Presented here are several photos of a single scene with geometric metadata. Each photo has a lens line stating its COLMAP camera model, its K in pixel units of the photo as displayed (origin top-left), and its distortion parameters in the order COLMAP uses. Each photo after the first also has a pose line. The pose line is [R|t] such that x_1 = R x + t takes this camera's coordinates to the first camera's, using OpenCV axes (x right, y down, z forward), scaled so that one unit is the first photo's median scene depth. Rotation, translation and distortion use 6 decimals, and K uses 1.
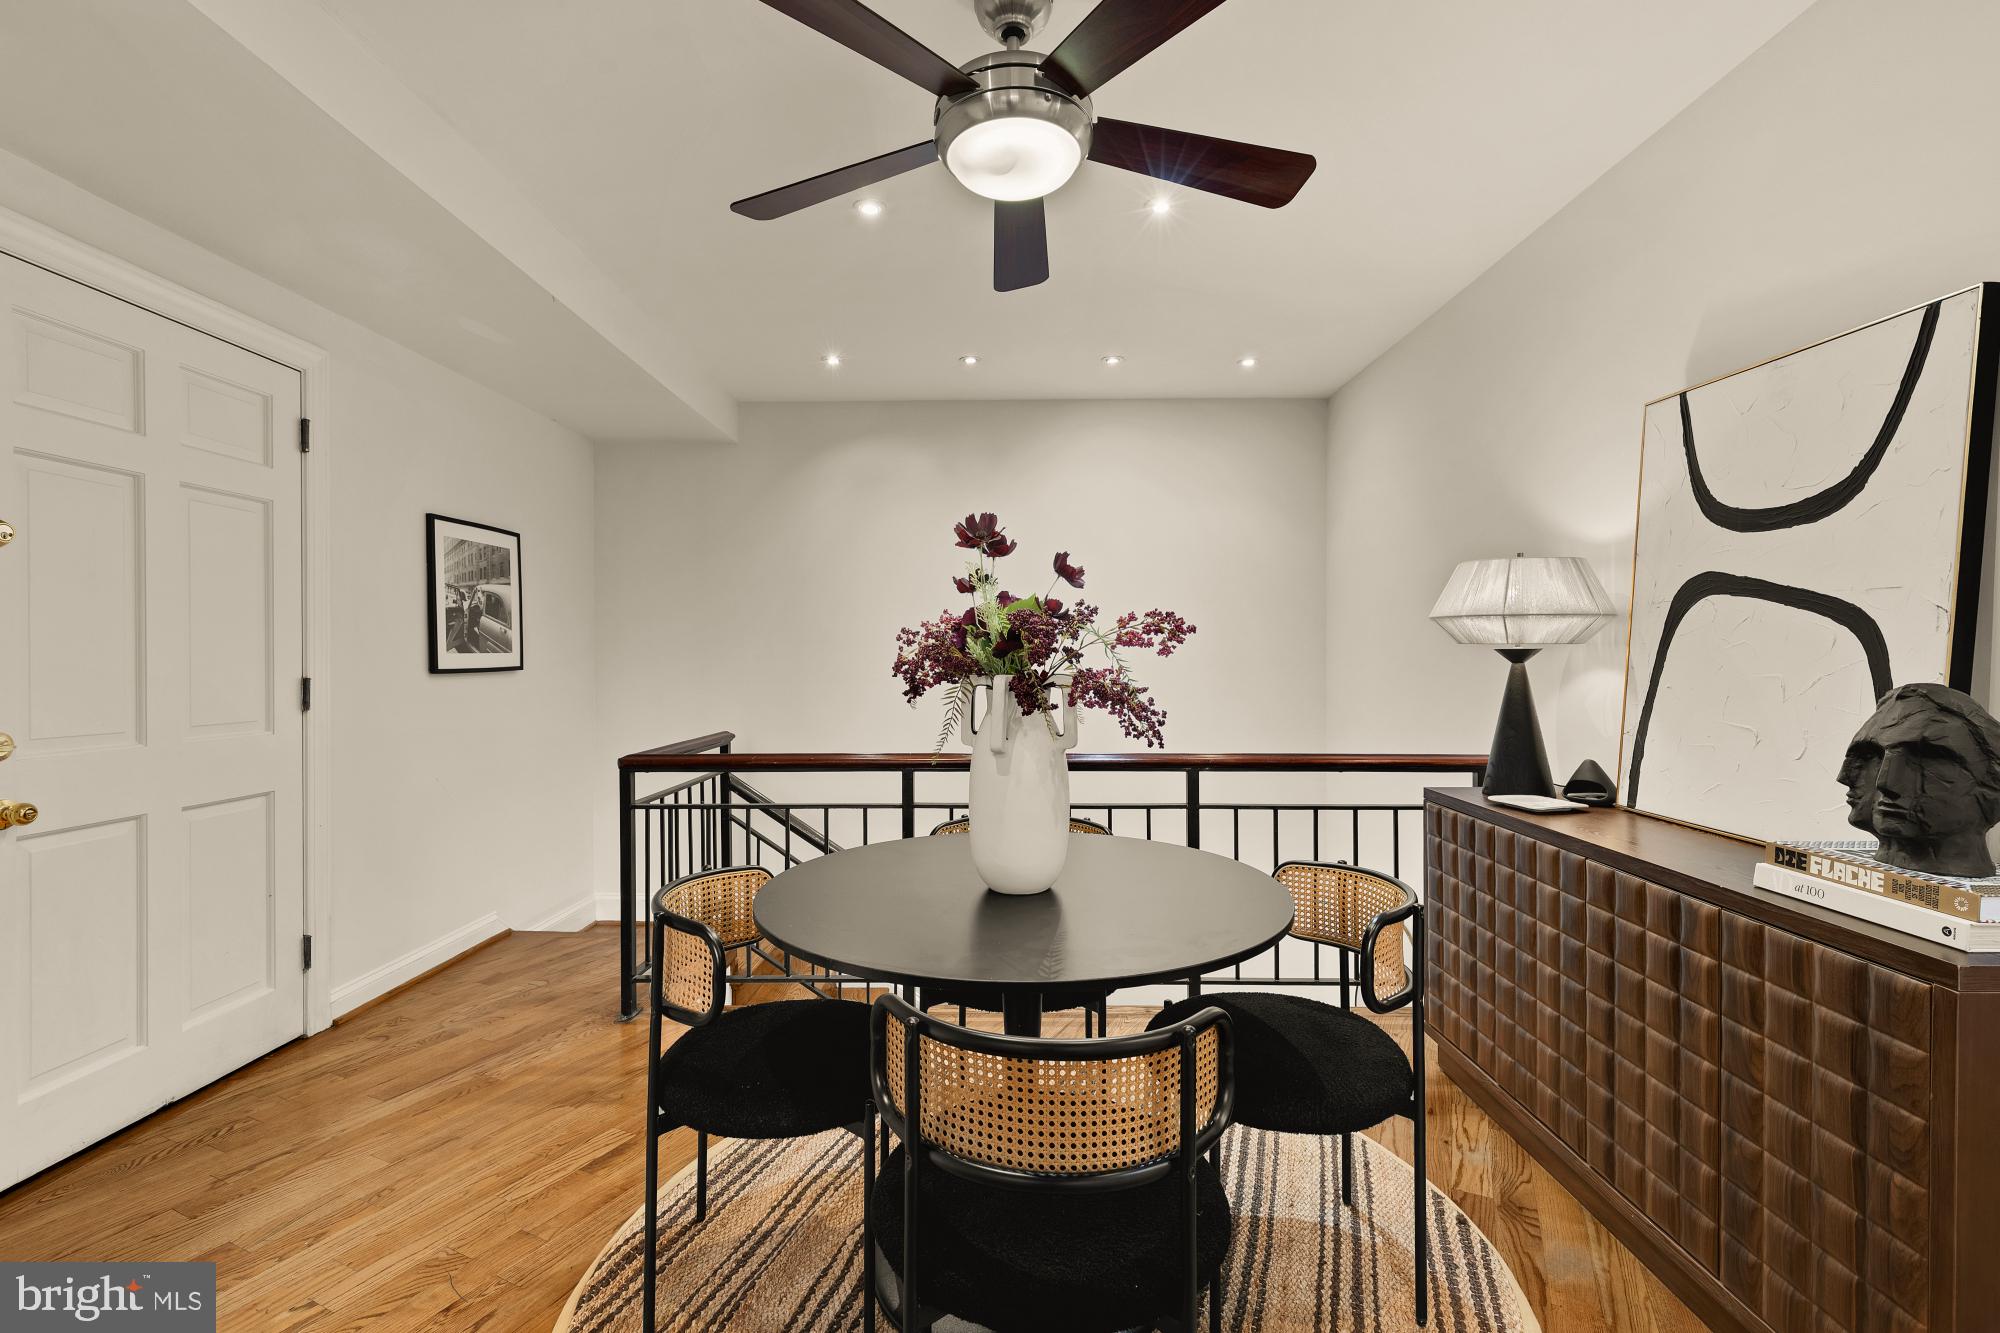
lens RADIAL K [[903.5, 0, 1005.7], [0, 903.5, 653.6], [0, 0, 1]] dist [0.019380, -0.006331]
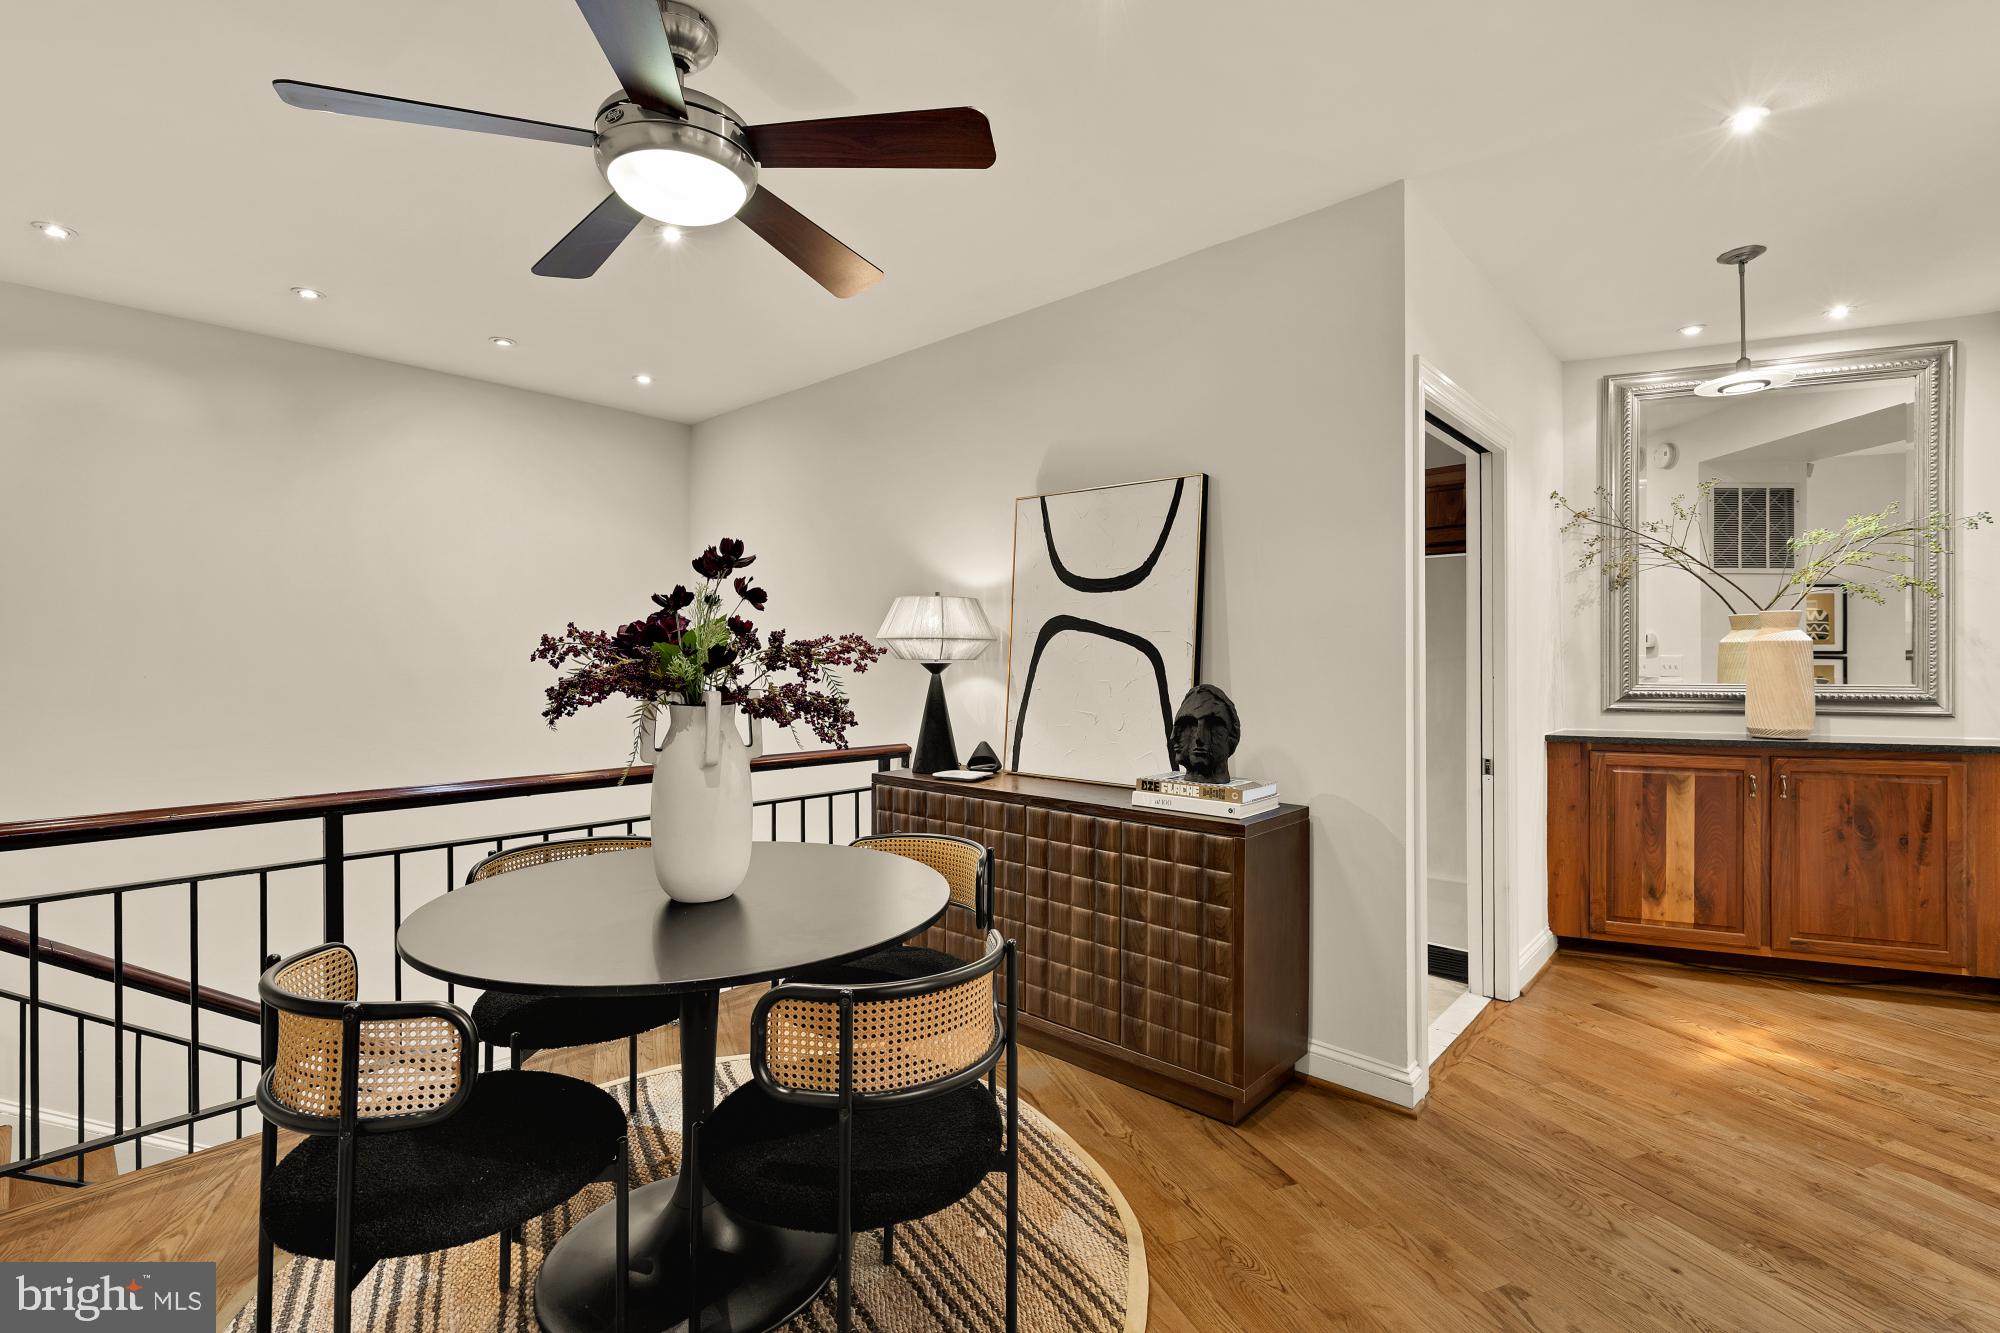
lens RADIAL K [[903.5, 0, 1005.7], [0, 903.5, 653.6], [0, 0, 1]] dist [0.019380, -0.006331]
pose [[0.669955, 0.008041, 0.742358, -0.525573], [-0.001845, 0.999956, -0.009165, -0.010486], [-0.742400, 0.004770, 0.669940, 0.040869]]
